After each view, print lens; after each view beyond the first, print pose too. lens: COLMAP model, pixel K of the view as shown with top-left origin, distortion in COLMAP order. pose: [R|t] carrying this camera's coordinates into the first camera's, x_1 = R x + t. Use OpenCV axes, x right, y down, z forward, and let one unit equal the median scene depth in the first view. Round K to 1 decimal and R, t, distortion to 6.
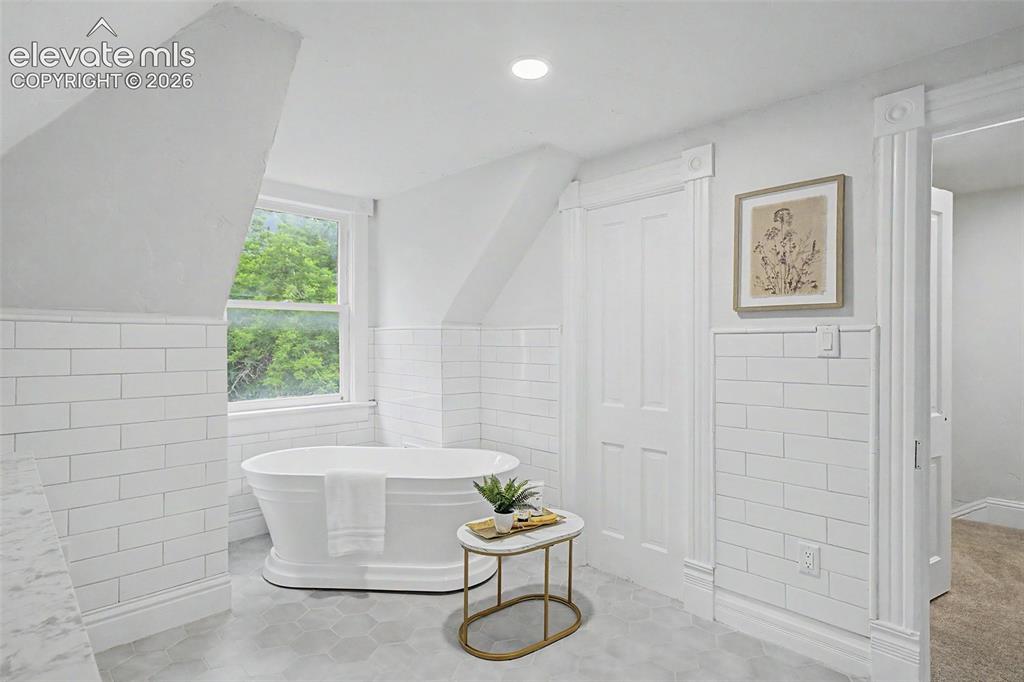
lens RADIAL K [[519.1, 0, 512.0], [0, 519.1, 341.0], [0, 0, 1]] dist [0.001575, -0.000075]
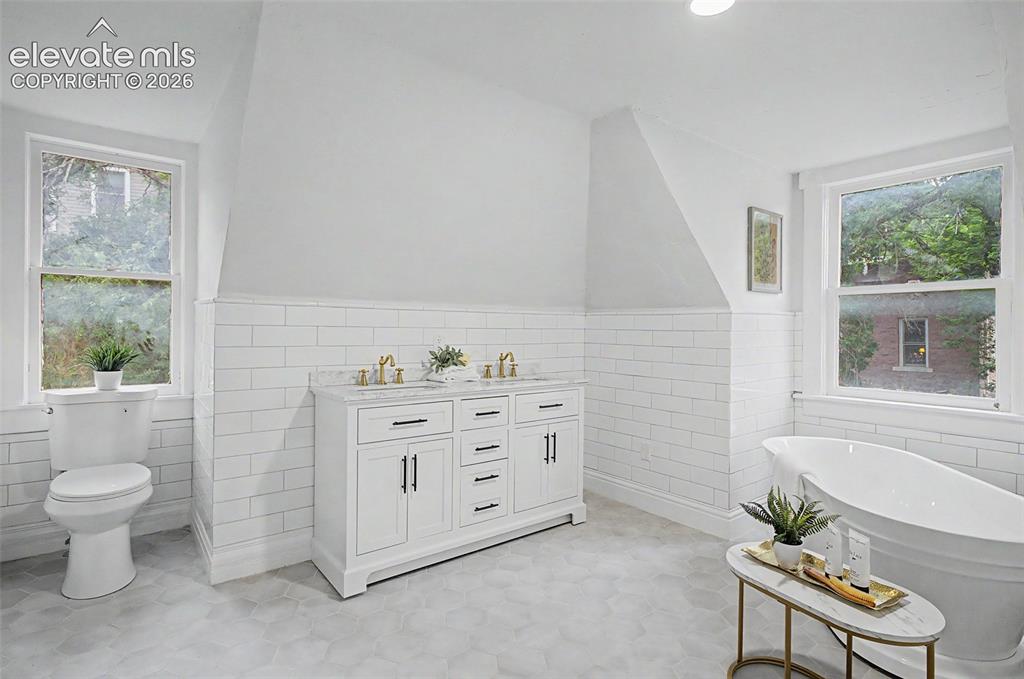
lens RADIAL K [[508.4, 0, 511.8], [0, 508.4, 333.5], [0, 0, 1]] dist [0.014123, -0.000007]
pose [[-0.124803, 0.005854, -0.992164, 0.791495], [-0.008291, 0.999942, 0.006943, 0.015529], [0.992147, 0.009092, -0.124748, 0.678432]]
